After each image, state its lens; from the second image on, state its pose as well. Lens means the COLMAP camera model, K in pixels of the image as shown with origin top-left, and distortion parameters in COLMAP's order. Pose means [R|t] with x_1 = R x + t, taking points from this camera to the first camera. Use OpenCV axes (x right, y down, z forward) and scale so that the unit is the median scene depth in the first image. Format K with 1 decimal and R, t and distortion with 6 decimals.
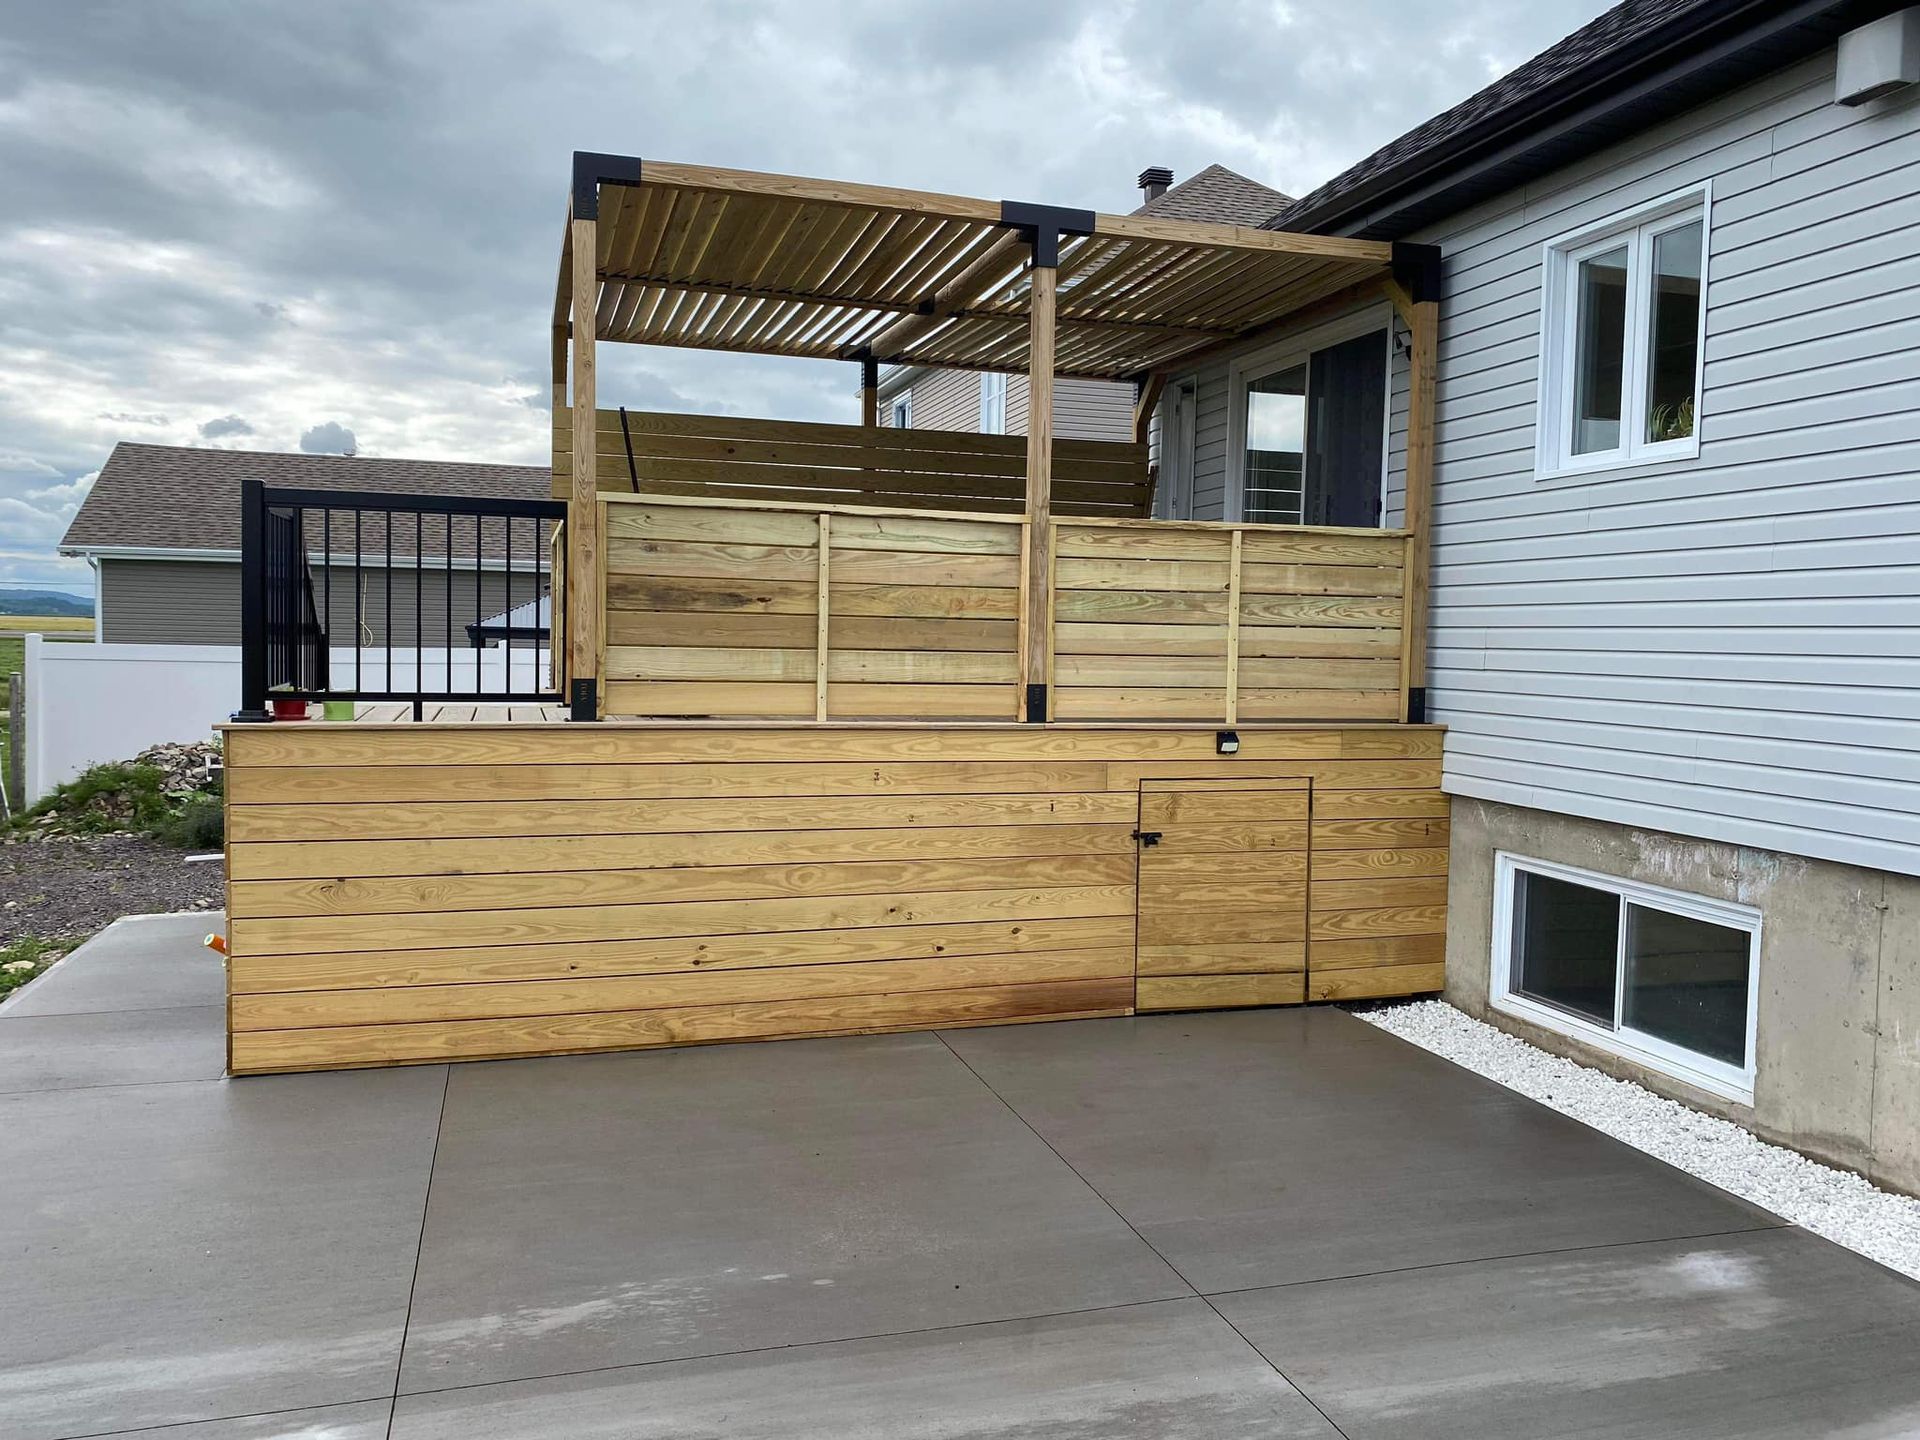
lens RADIAL K [[1467.3, 0, 960.0], [0, 1467.3, 720.0], [0, 0, 1]] dist [0.078861, -0.109474]
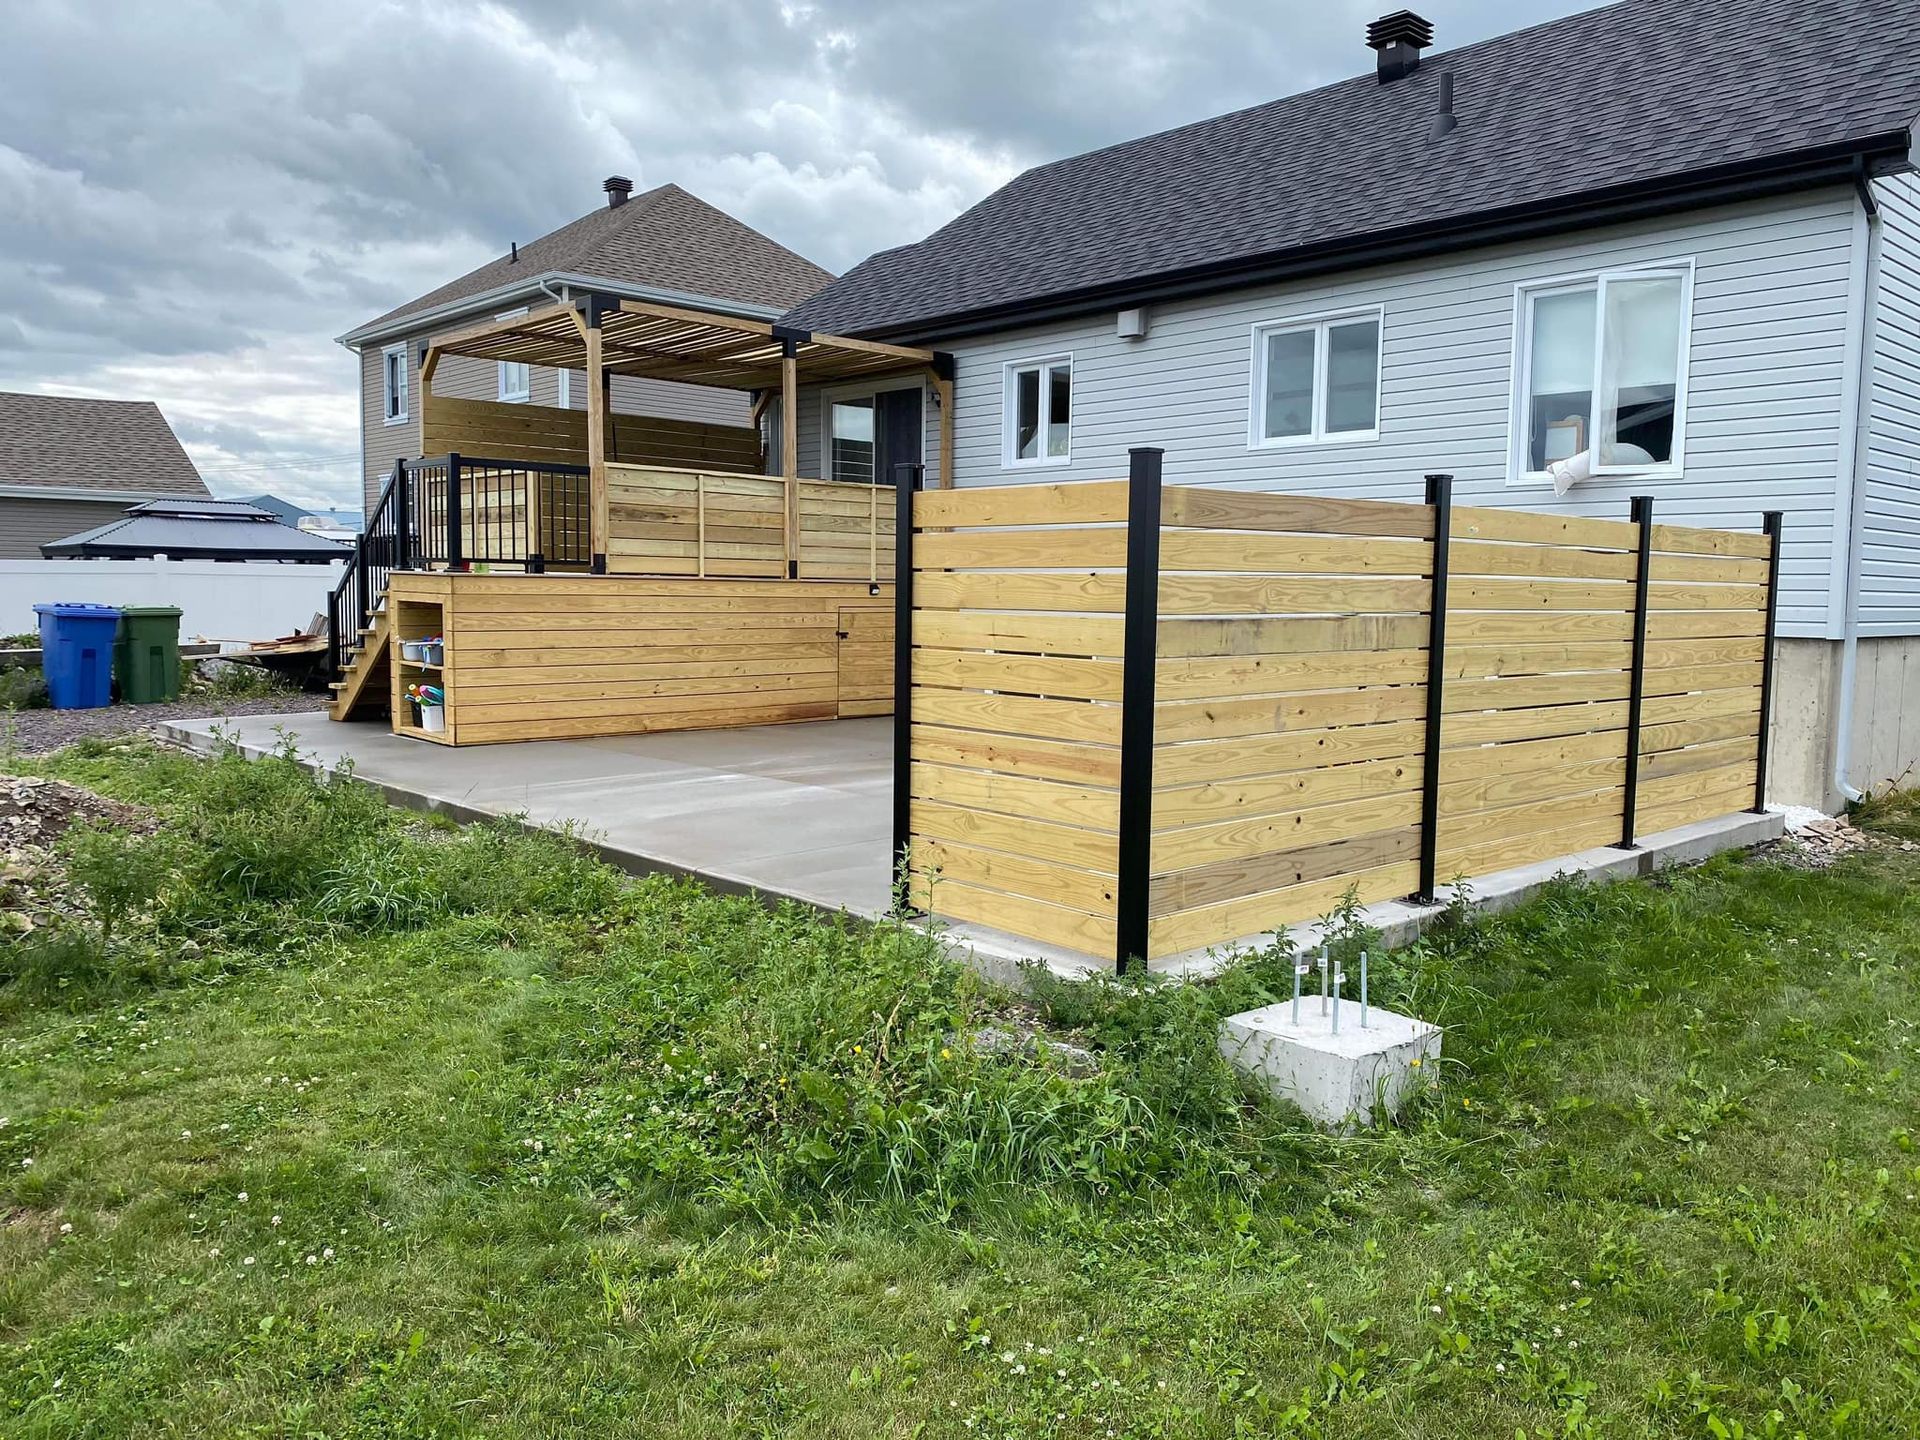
lens RADIAL K [[1467.3, 0, 960.0], [0, 1467.3, 720.0], [0, 0, 1]] dist [0.078861, -0.109474]
pose [[0.898424, -0.043015, 0.437017, -0.674195], [0.024061, 0.998518, 0.048817, 0.108413], [-0.438469, -0.033343, 0.898128, -1.006841]]
